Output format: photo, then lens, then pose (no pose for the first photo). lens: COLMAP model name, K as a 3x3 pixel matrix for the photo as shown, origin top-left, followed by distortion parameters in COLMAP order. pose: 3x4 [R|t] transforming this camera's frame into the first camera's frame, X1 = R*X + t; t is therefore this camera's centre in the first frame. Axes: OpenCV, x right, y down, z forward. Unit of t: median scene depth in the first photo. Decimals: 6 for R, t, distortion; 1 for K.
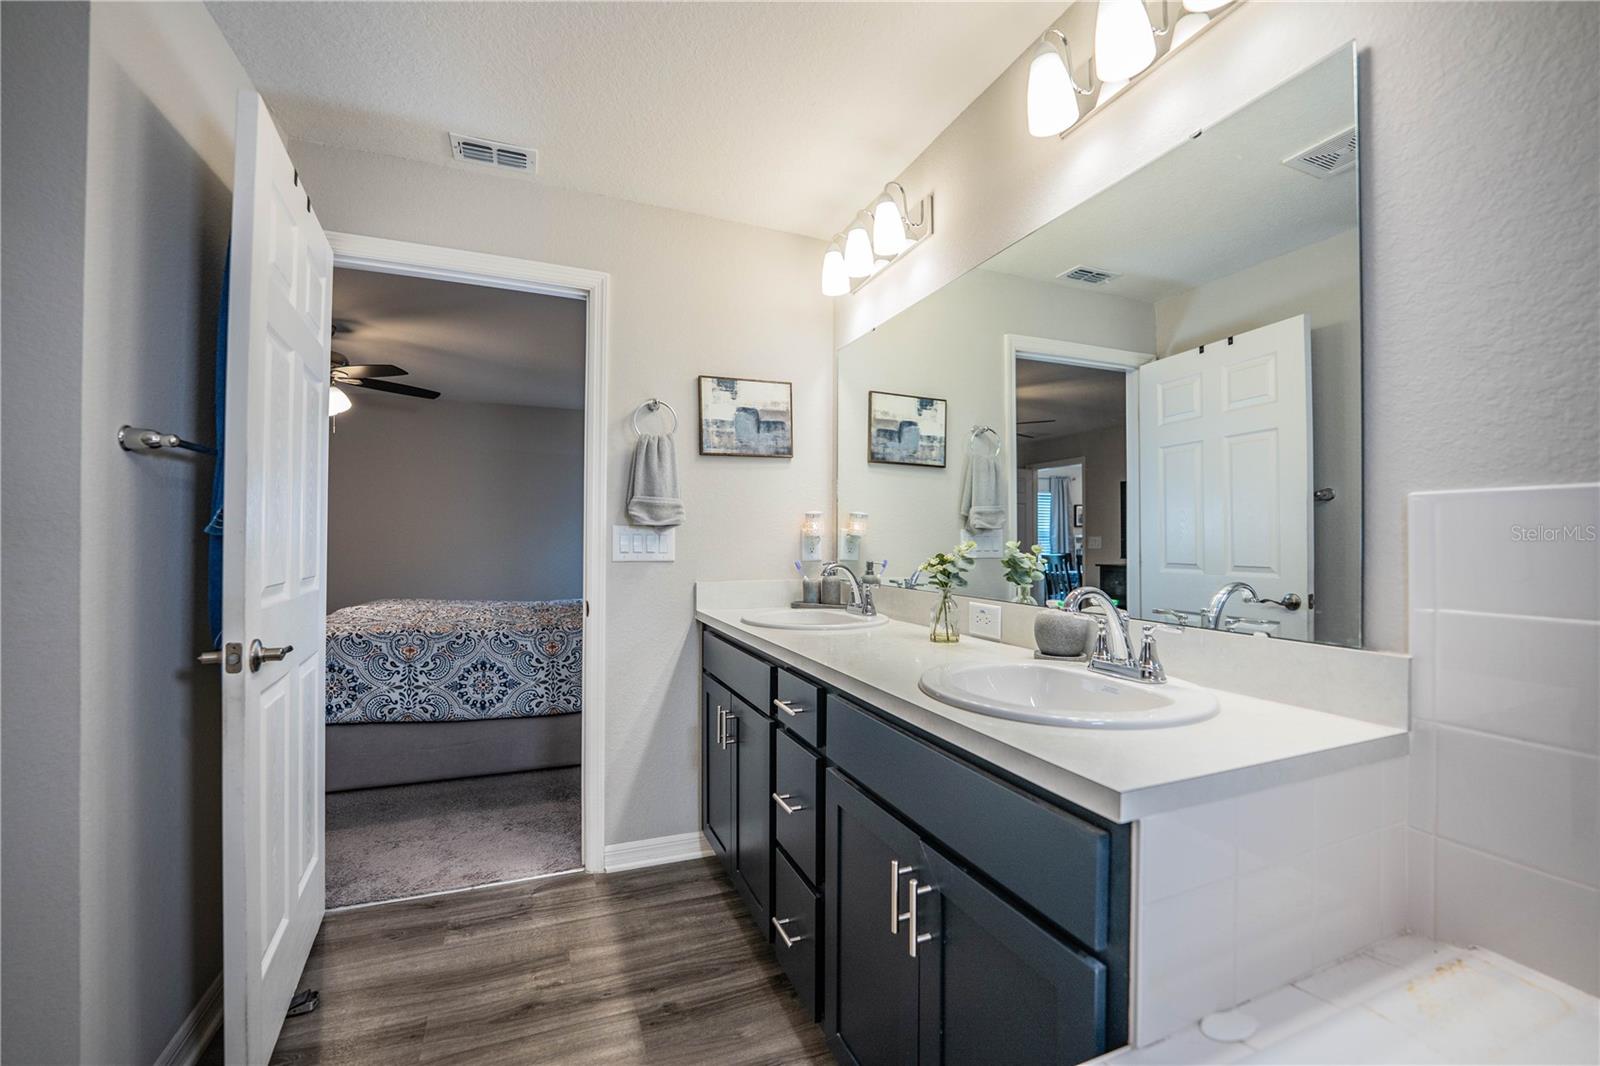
lens RADIAL K [[661.7, 0, 800.0], [0, 661.7, 533.0], [0, 0, 1]] dist [-0.008812, -0.000226]
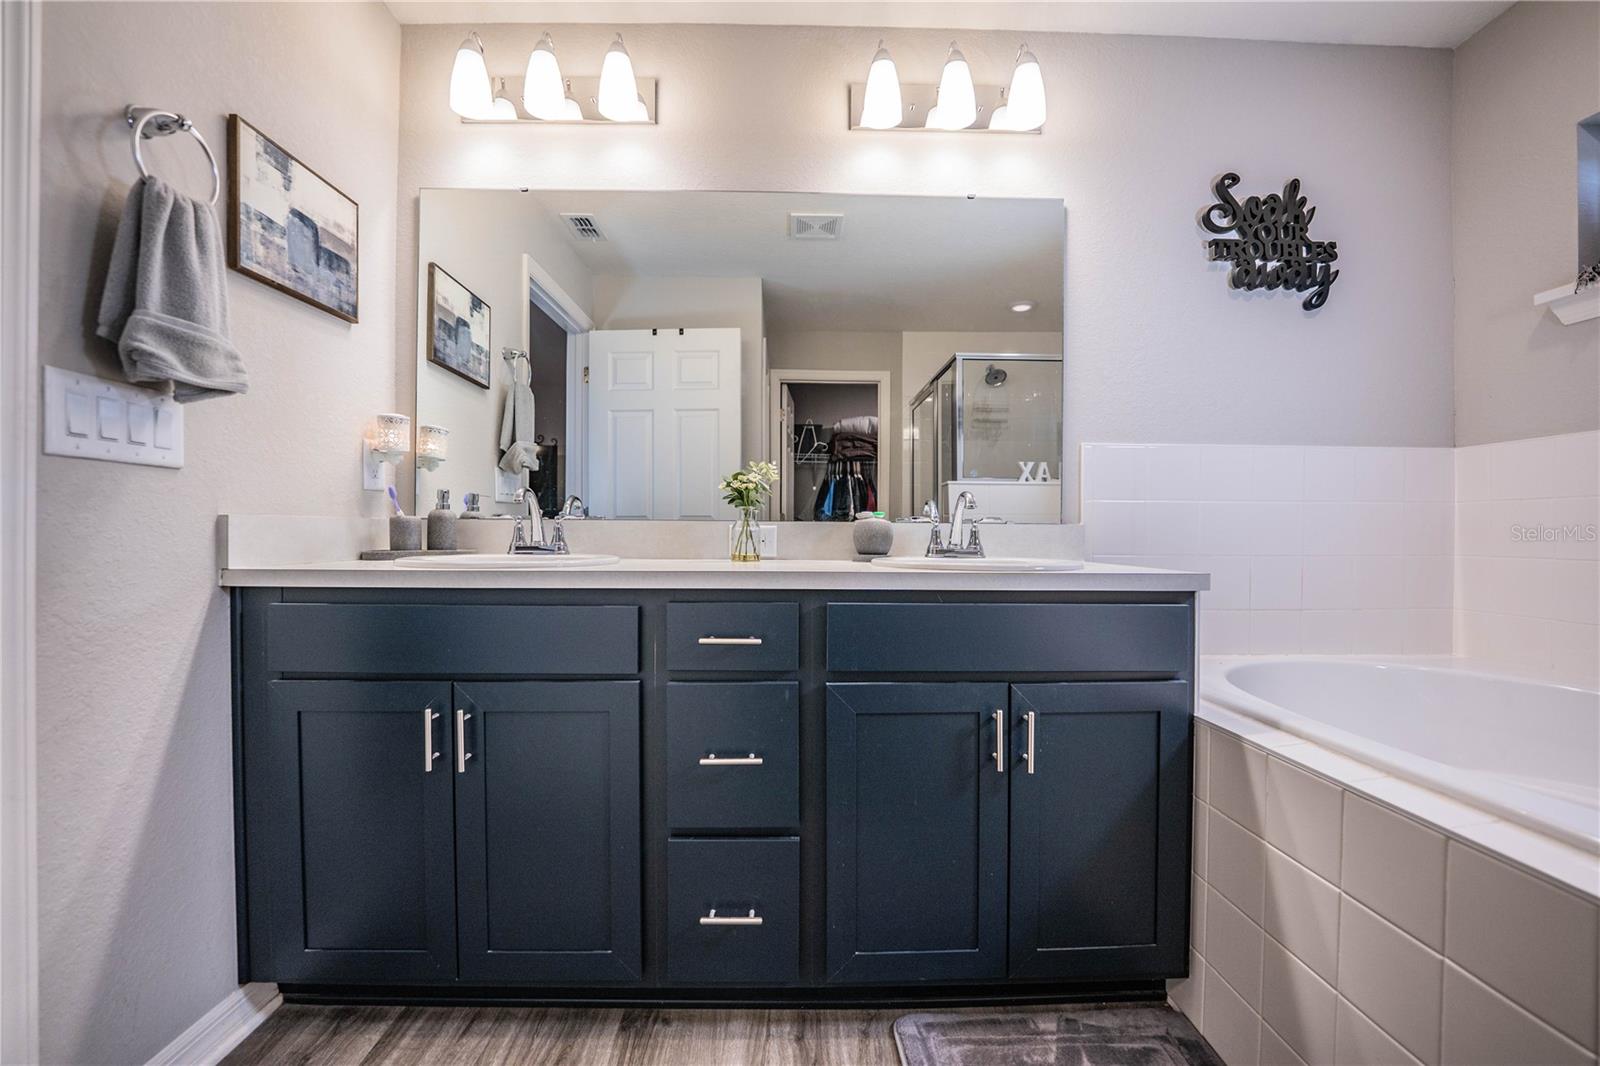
lens RADIAL K [[661.7, 0, 800.0], [0, 661.7, 533.0], [0, 0, 1]] dist [-0.008812, -0.000226]
pose [[0.372553, -0.000380, 0.928011, -0.481622], [-0.014953, 0.999868, 0.006413, 0.082846], [-0.927890, -0.016266, 0.372498, 0.410223]]
